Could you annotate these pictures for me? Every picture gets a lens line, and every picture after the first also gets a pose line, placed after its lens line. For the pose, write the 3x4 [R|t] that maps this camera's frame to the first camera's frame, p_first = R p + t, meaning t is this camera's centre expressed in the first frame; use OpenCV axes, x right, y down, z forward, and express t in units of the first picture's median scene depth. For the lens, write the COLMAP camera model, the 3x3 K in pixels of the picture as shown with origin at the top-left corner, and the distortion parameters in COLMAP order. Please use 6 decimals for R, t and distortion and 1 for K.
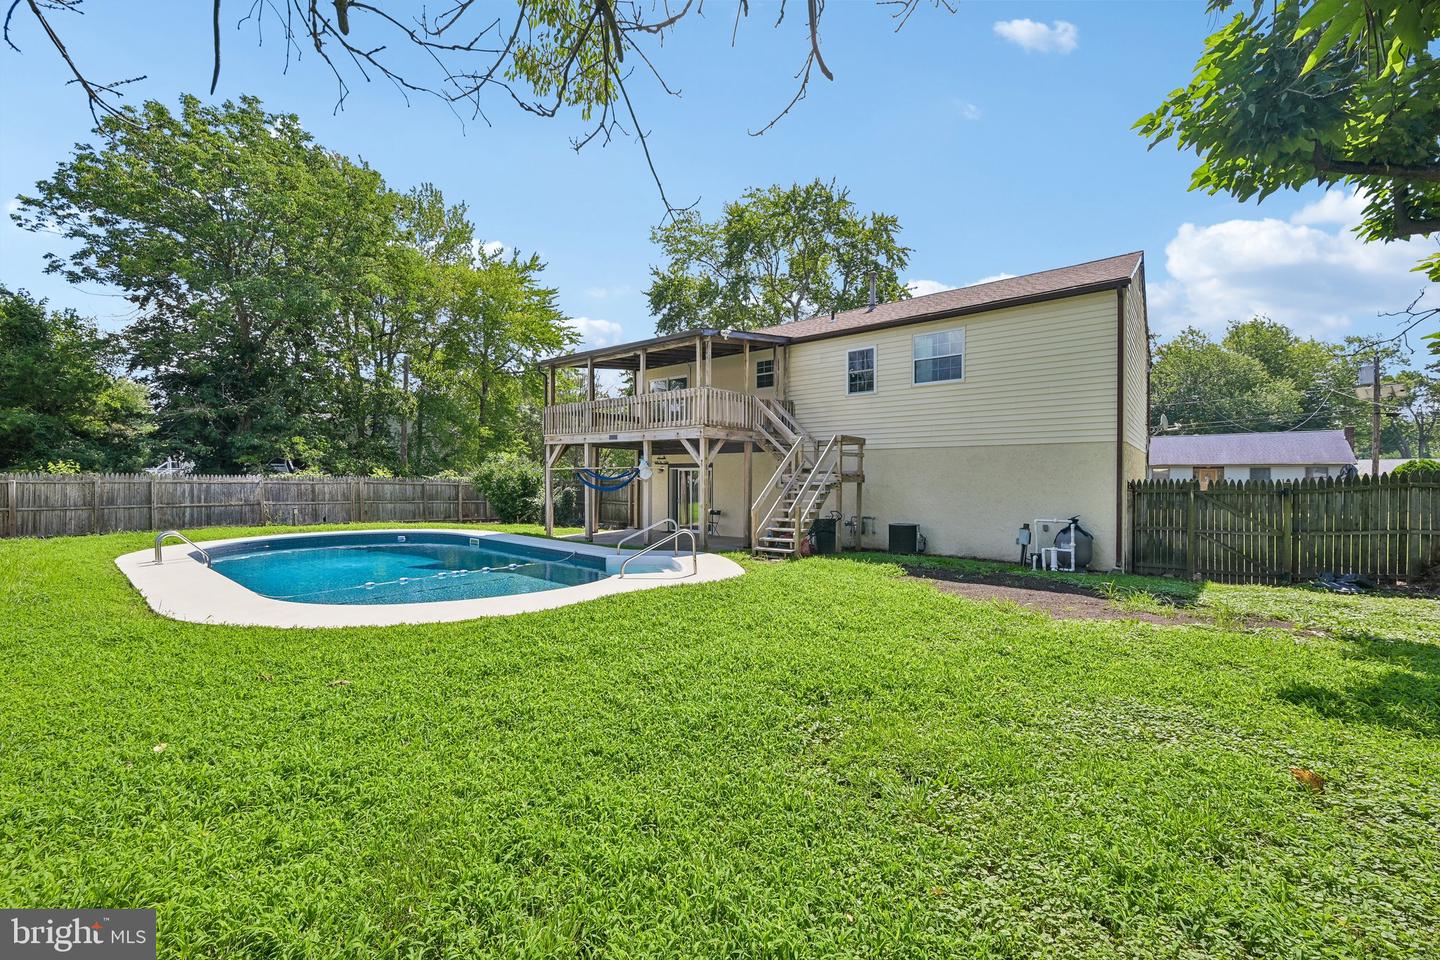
lens RADIAL K [[577.1, 0, 720.0], [0, 577.1, 480.0], [0, 0, 1]] dist [0.000687, 0.000024]
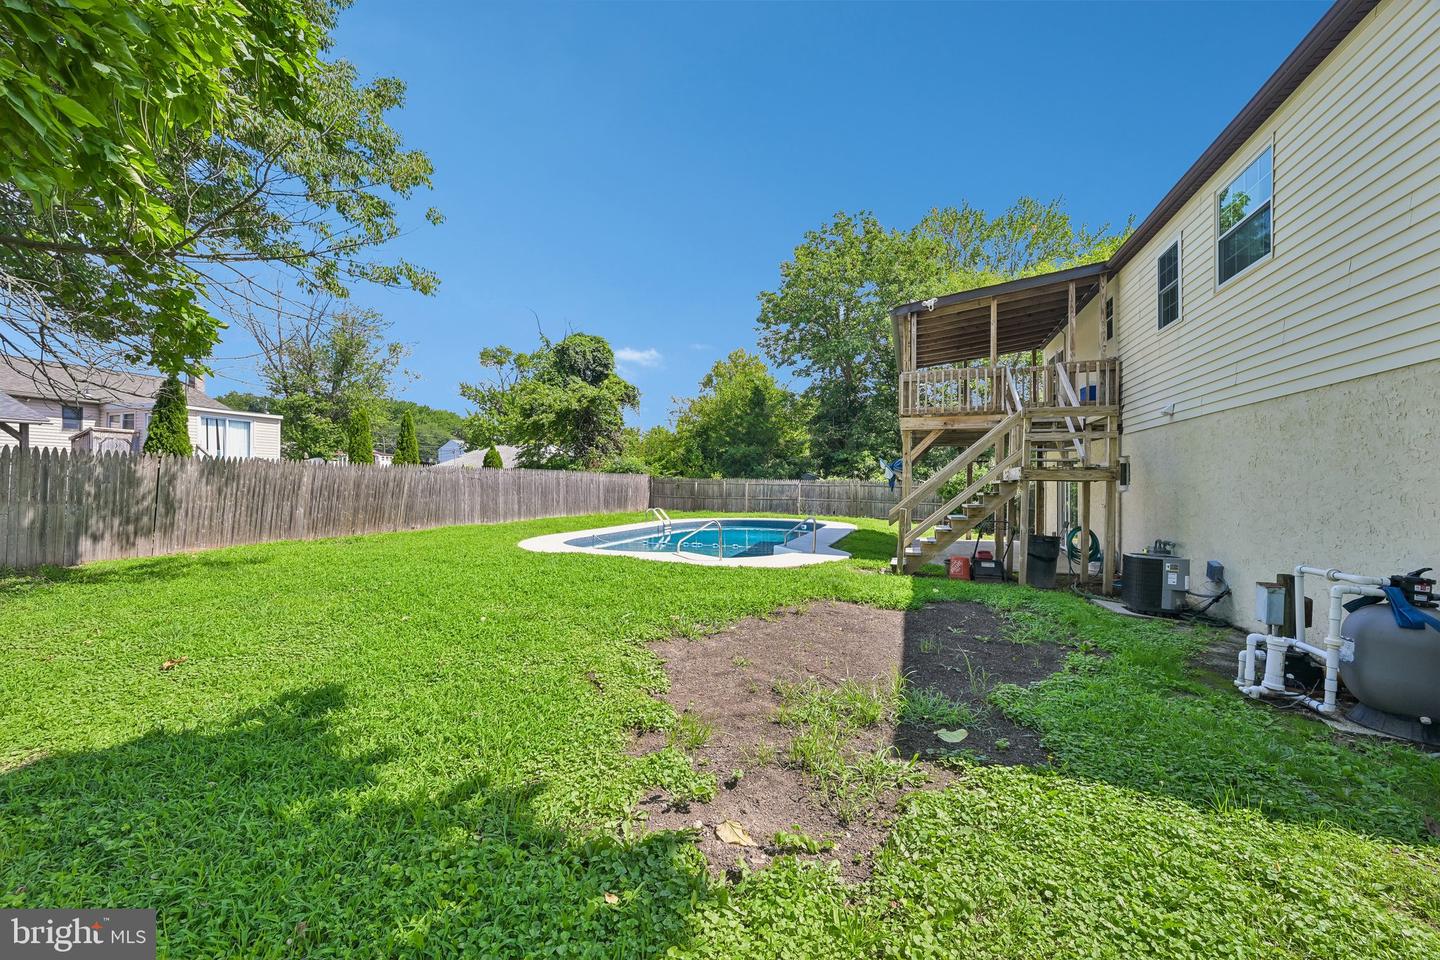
lens RADIAL K [[577.1, 0, 720.0], [0, 577.1, 480.0], [0, 0, 1]] dist [0.000687, 0.000024]
pose [[0.344593, -0.008697, -0.938712, 0.617638], [-0.006352, 0.999913, -0.011596, 0.012828], [0.938731, 0.009959, 0.344508, 0.378688]]
